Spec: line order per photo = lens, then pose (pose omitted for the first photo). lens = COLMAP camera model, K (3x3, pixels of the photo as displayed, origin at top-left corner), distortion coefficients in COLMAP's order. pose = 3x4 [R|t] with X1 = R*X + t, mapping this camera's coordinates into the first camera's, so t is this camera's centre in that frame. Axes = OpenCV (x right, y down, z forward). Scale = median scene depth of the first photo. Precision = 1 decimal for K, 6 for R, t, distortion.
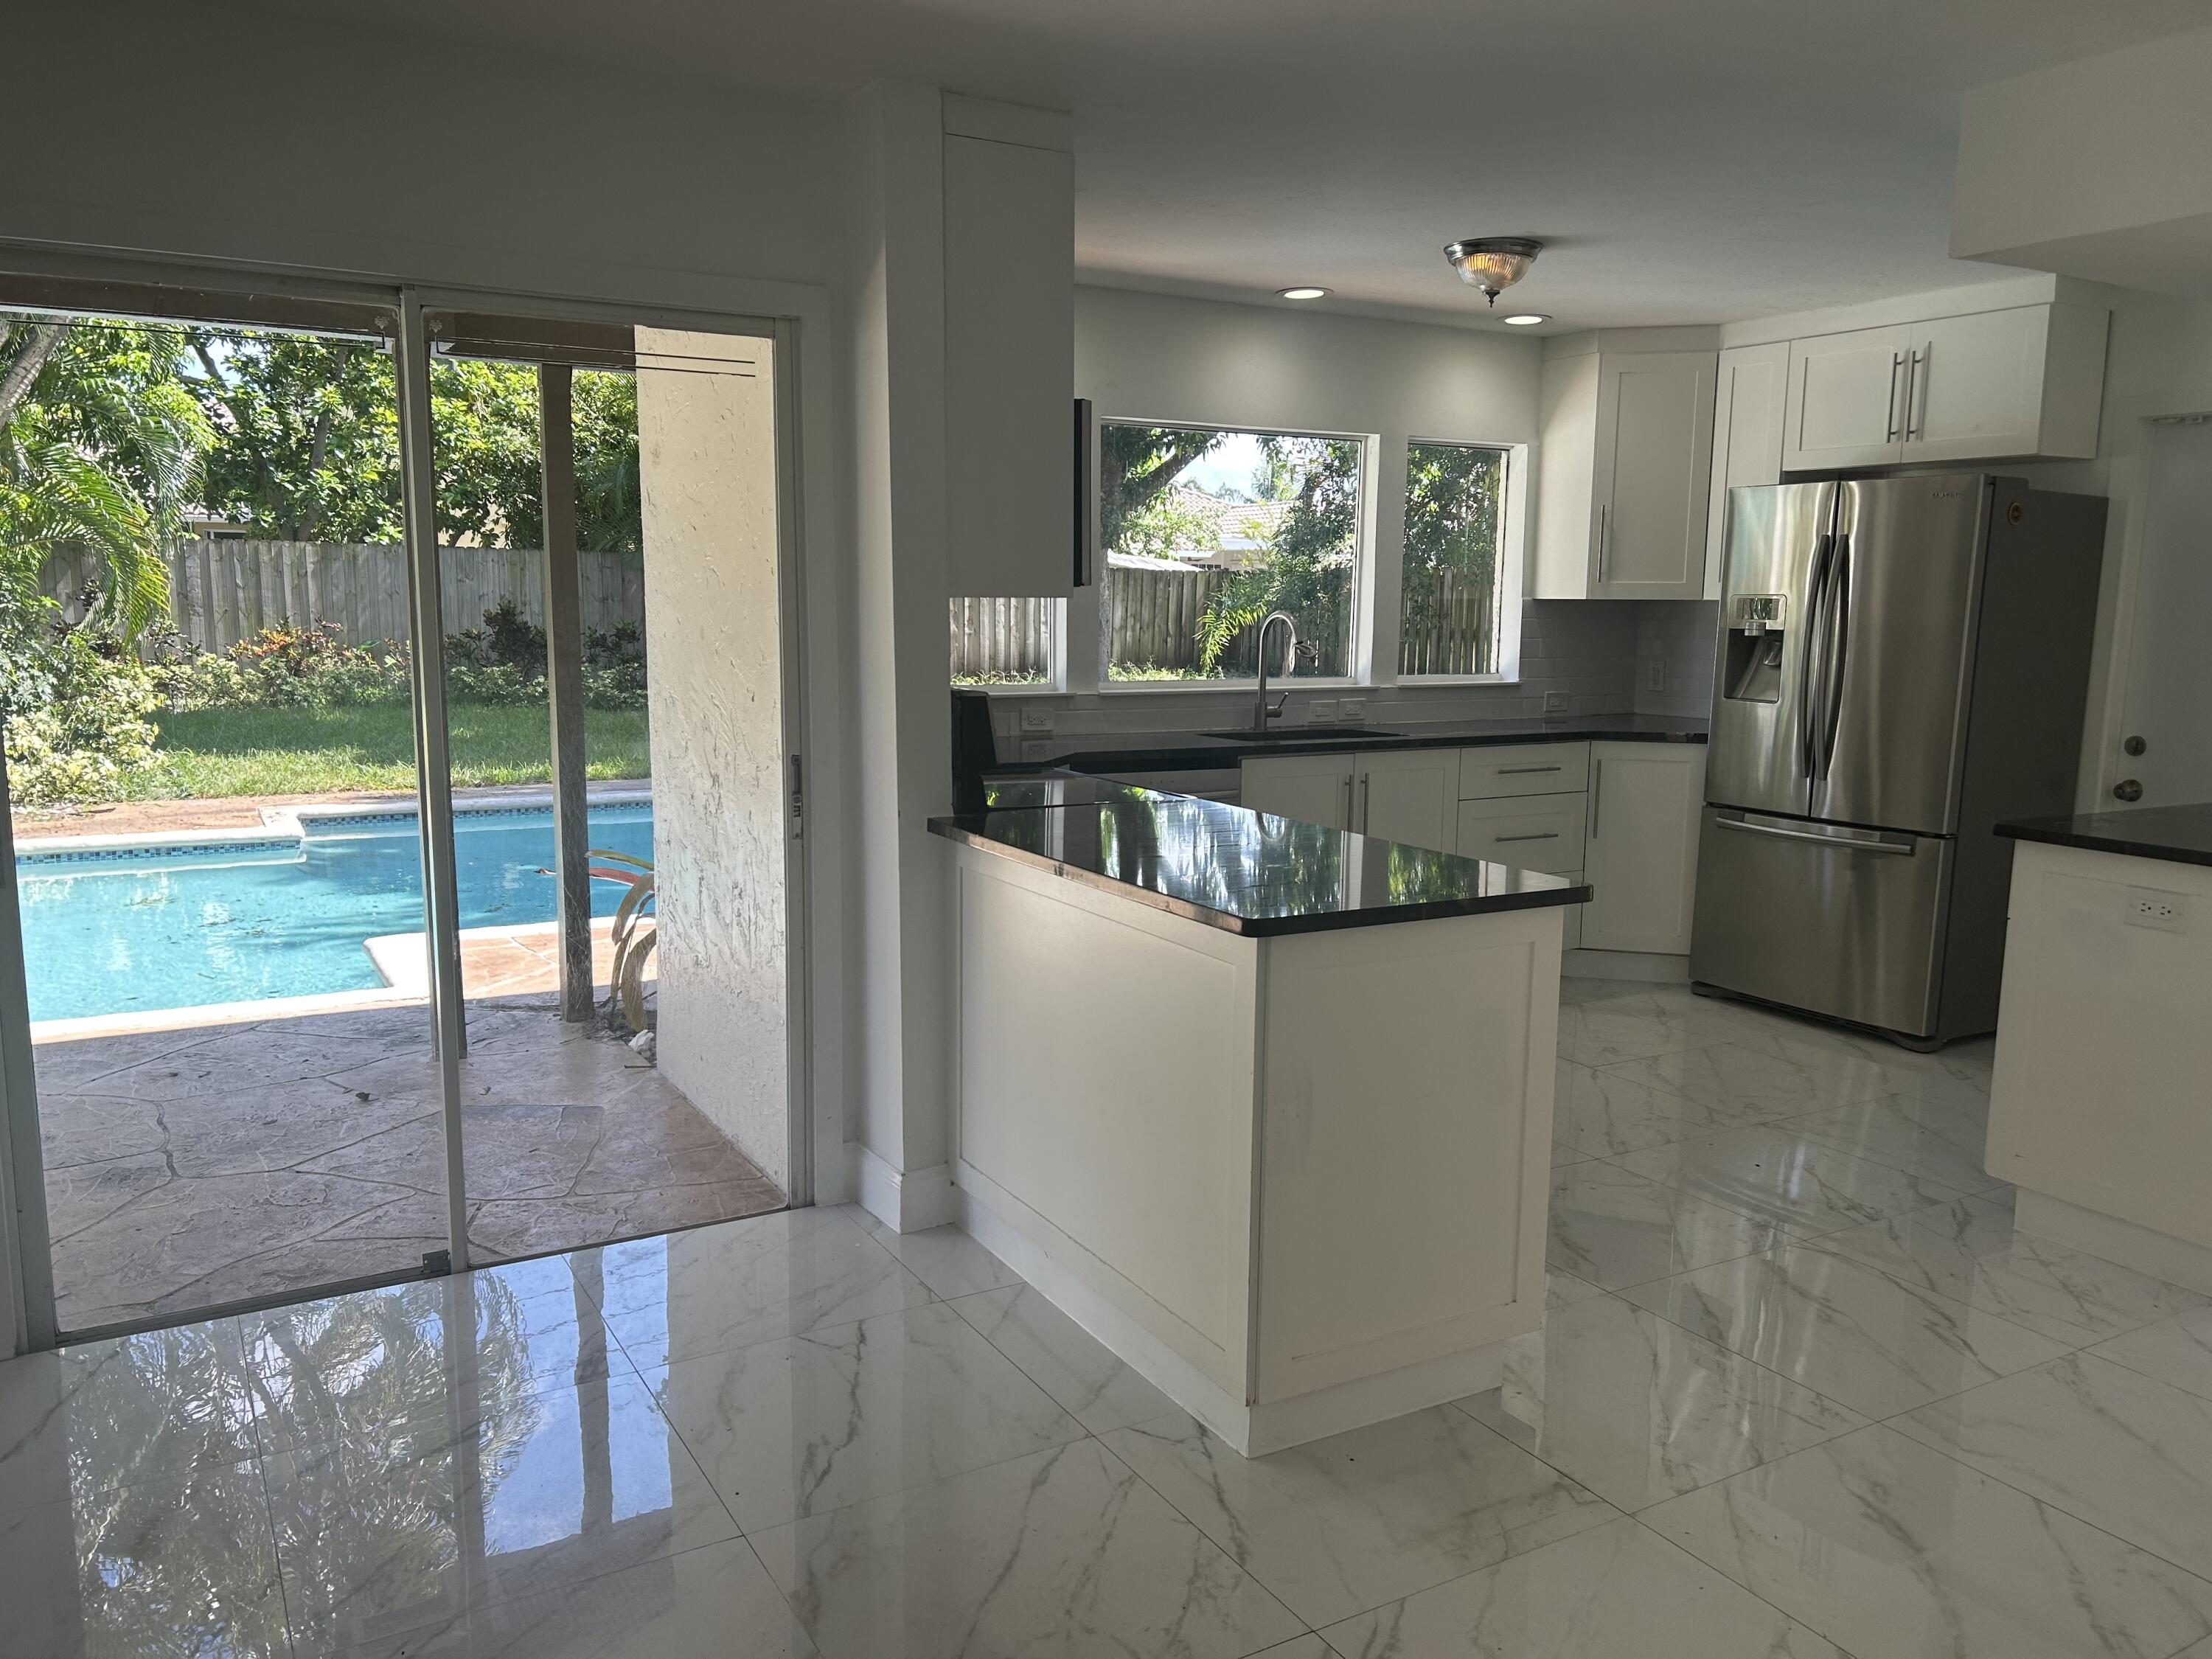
lens RADIAL K [[1663.4, 0, 1113.7], [0, 1663.4, 840.1], [0, 0, 1]] dist [0.053792, -0.062905]
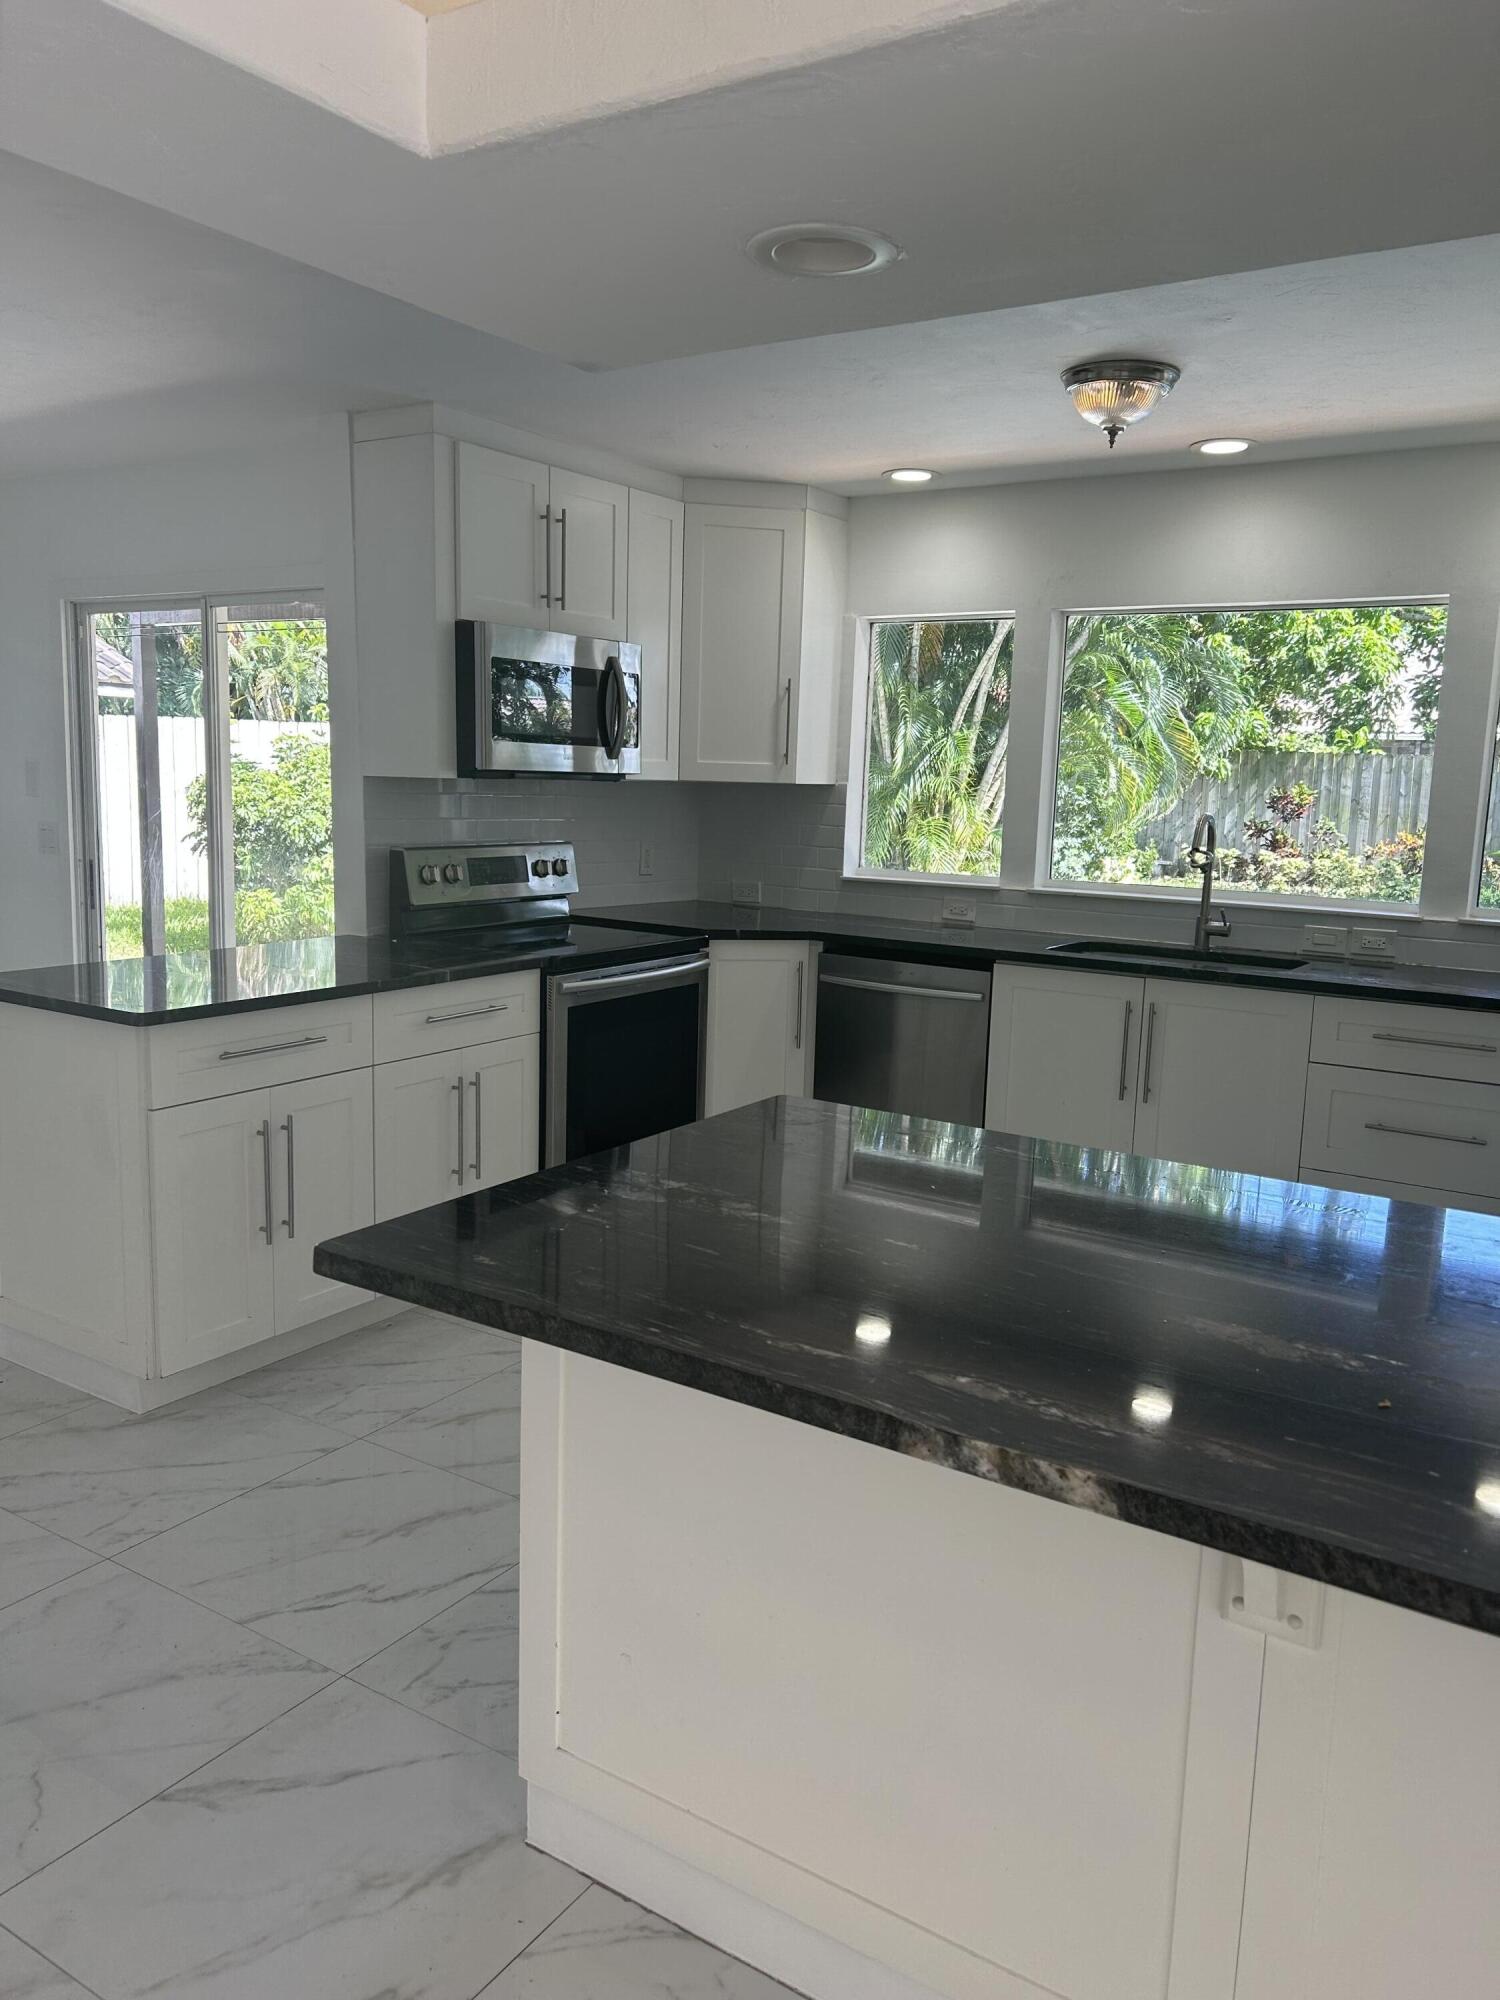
lens RADIAL K [[1504.0, 0, 742.7], [0, 1504.0, 999.1], [0, 0, 1]] dist [0.053792, -0.062905]
pose [[0.444933, 0.136463, -0.885106, 0.698317], [-0.154554, 0.985194, 0.074202, -0.062927], [0.882127, 0.103782, 0.459436, 0.432274]]
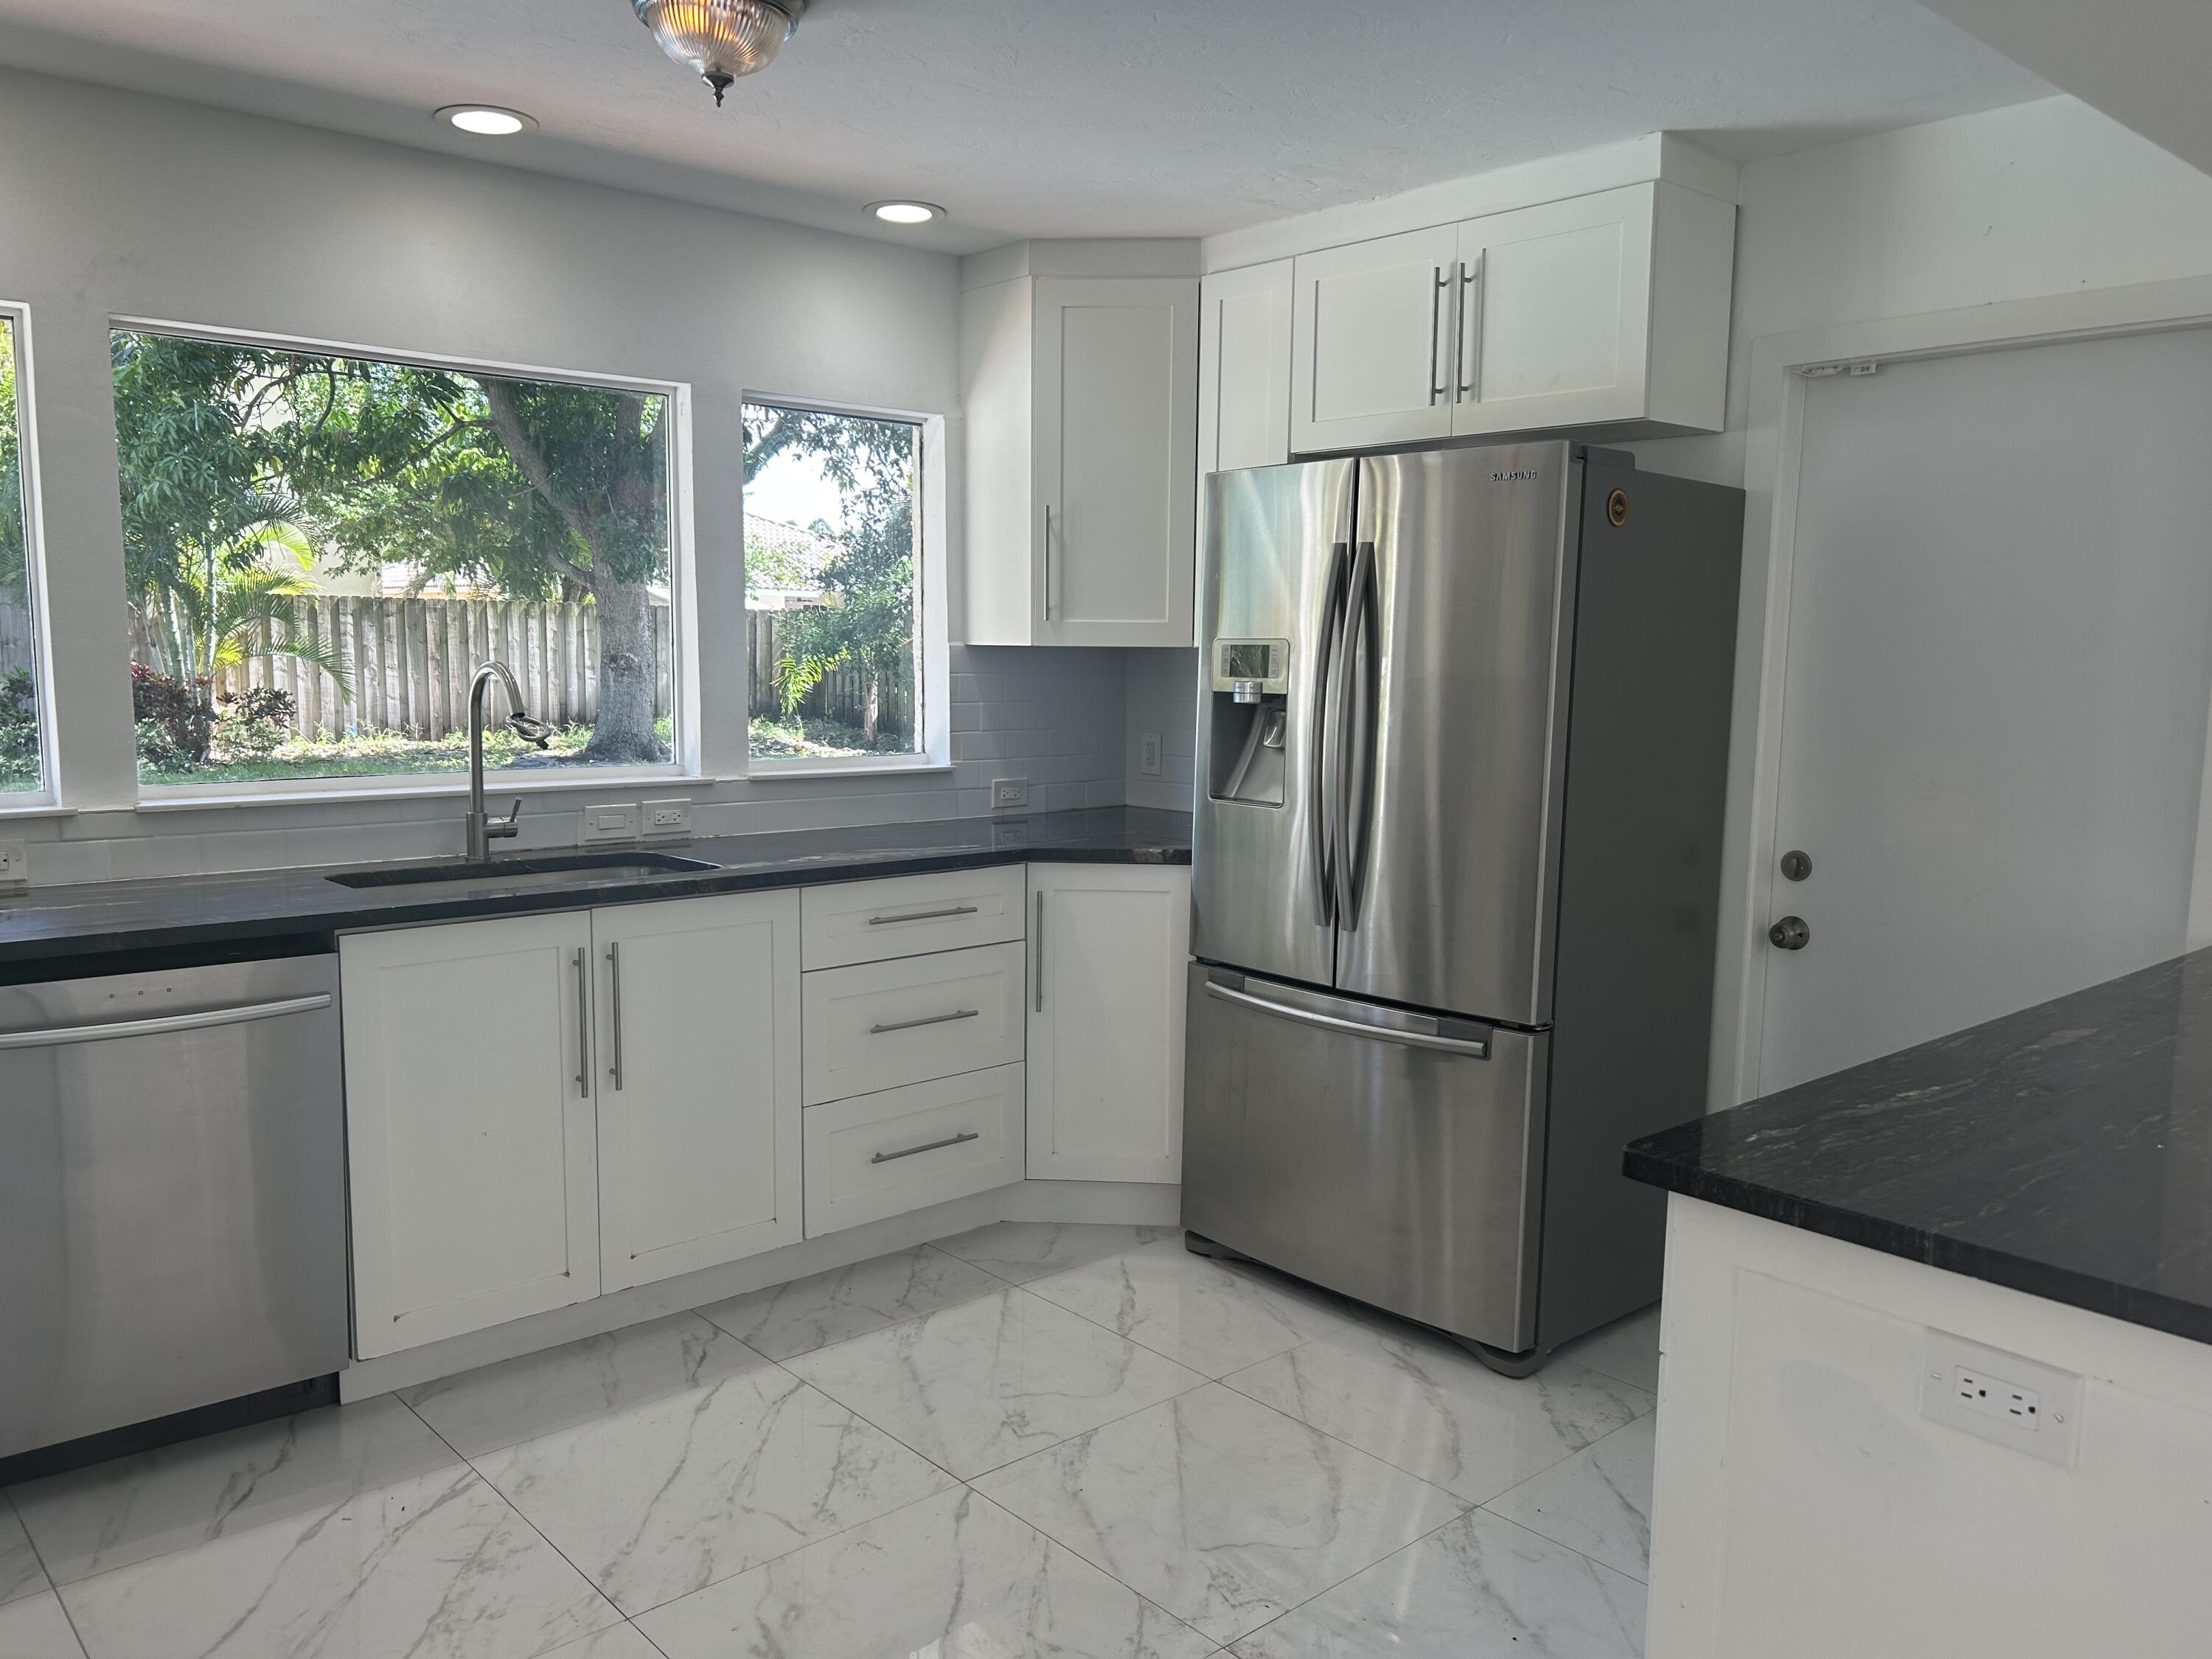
lens RADIAL K [[1664.9, 0, 1106.0], [0, 1664.9, 829.5], [0, 0, 1]] dist [0.082692, -0.137777]
pose [[0.979091, -0.024756, 0.201913, 0.190577], [0.031073, 0.999120, -0.028177, -0.054405], [-0.201037, 0.033862, 0.978998, 0.371684]]
